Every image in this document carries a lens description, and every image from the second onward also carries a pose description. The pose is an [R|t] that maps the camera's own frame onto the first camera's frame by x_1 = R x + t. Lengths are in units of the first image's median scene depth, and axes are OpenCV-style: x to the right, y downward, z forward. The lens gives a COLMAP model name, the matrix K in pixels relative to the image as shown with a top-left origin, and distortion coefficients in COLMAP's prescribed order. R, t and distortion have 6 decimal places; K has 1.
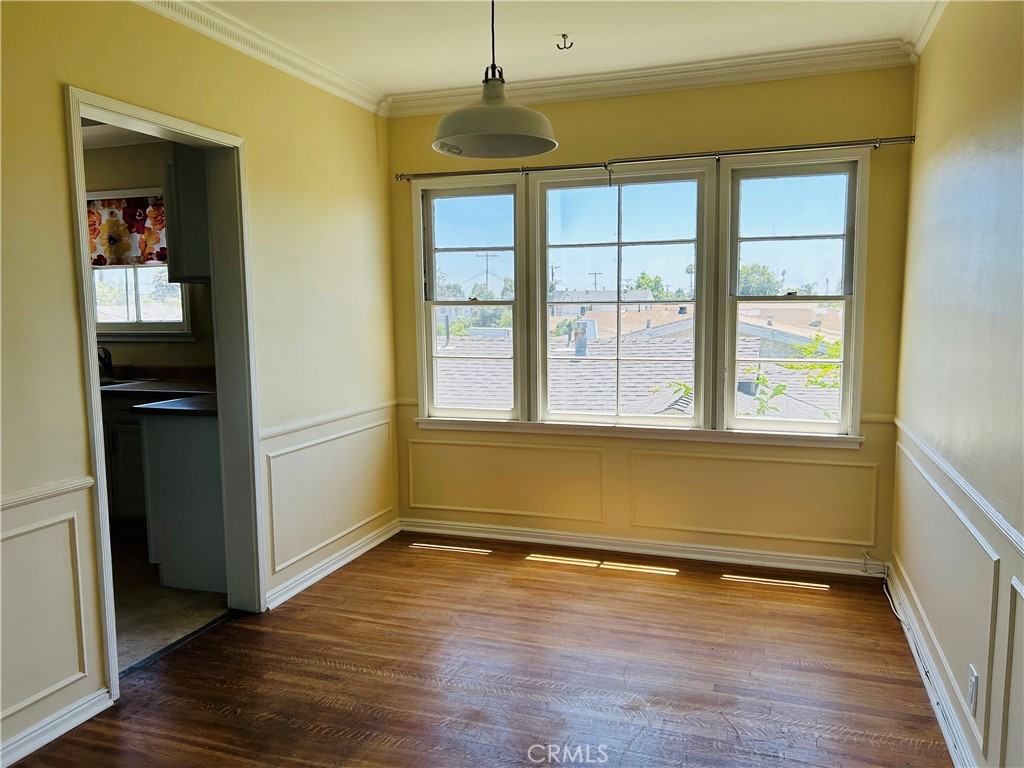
lens RADIAL K [[773.9, 0, 509.0], [0, 773.9, 391.6], [0, 0, 1]] dist [0.043933, -0.039111]
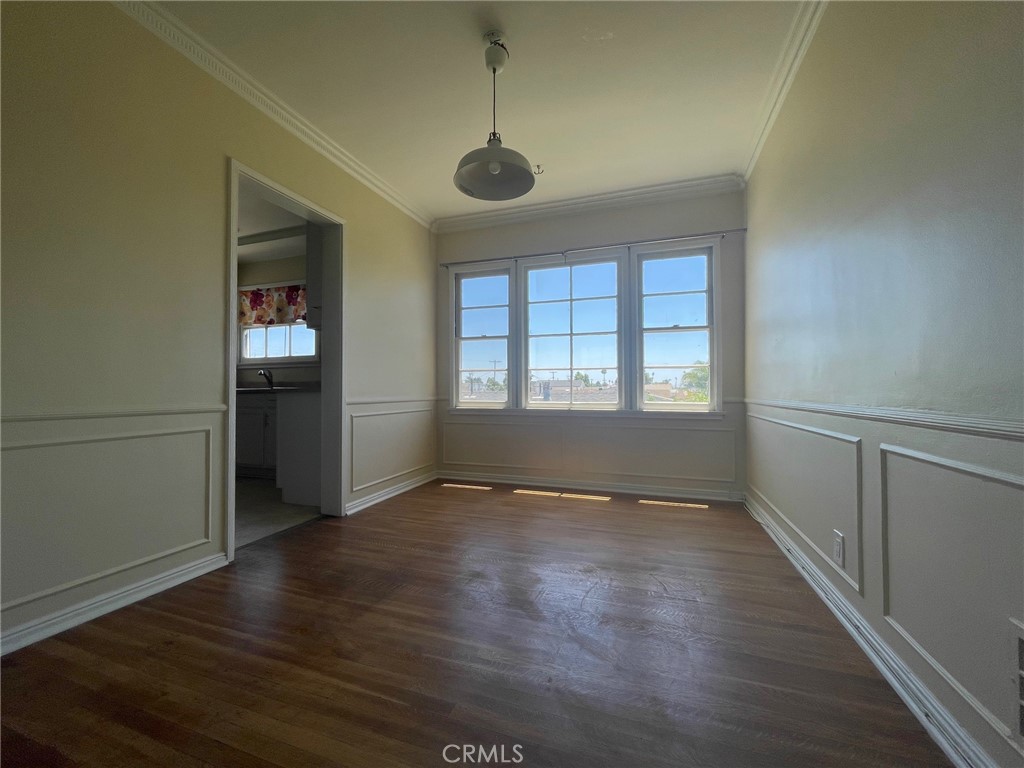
lens RADIAL K [[414.9, 0, 503.4], [0, 414.9, 385.9], [0, 0, 1]] dist [-0.007032, 0.000672]
pose [[0.999920, 0.008506, -0.009322, 0.006386], [-0.009600, 0.992198, -0.124306, 0.113649], [0.008192, 0.124385, 0.992200, 0.142660]]
